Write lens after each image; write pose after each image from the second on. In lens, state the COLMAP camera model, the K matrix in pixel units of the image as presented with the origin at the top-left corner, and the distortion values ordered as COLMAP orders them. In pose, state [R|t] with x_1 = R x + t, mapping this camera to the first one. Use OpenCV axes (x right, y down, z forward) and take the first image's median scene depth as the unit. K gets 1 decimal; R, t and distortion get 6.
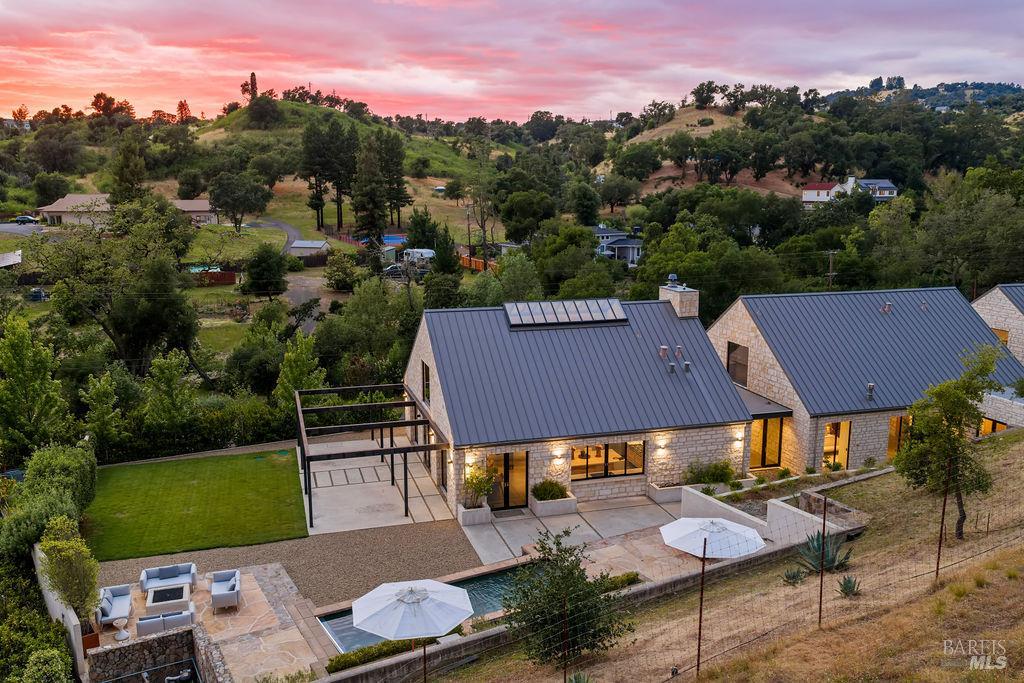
lens RADIAL K [[849.4, 0, 509.8], [0, 849.4, 345.2], [0, 0, 1]] dist [0.011740, -0.024229]
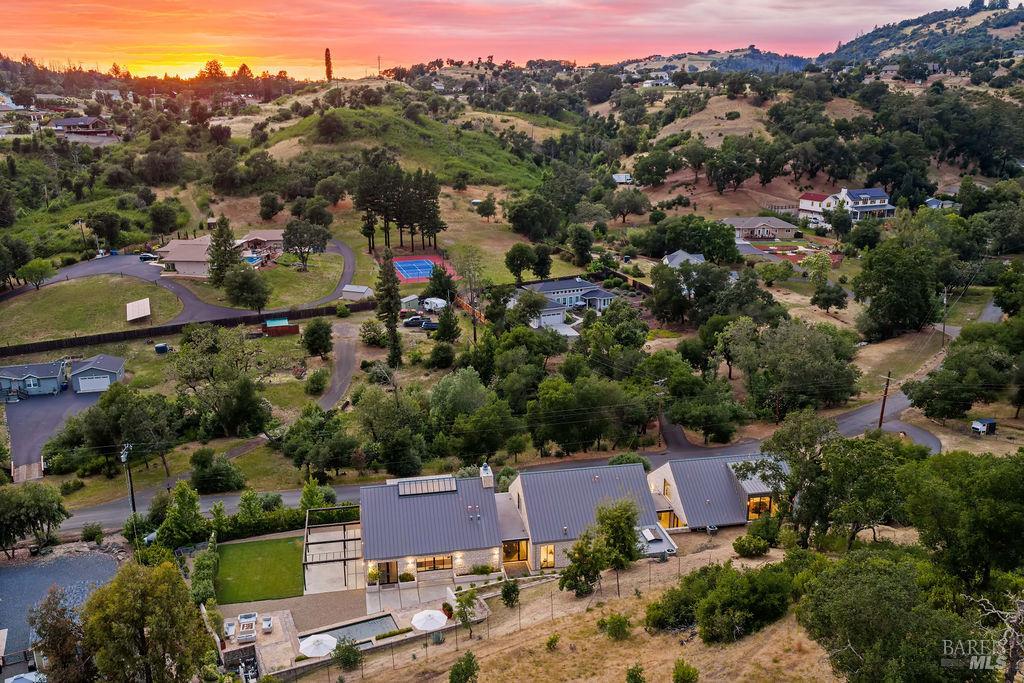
lens RADIAL K [[849.4, 0, 509.0], [0, 849.4, 342.9], [0, 0, 1]] dist [0.011740, -0.024229]
pose [[0.995383, 0.024201, -0.092878, 0.128790], [-0.015382, 0.995405, 0.094511, -0.169220], [0.094738, -0.092646, 0.991182, -0.299171]]
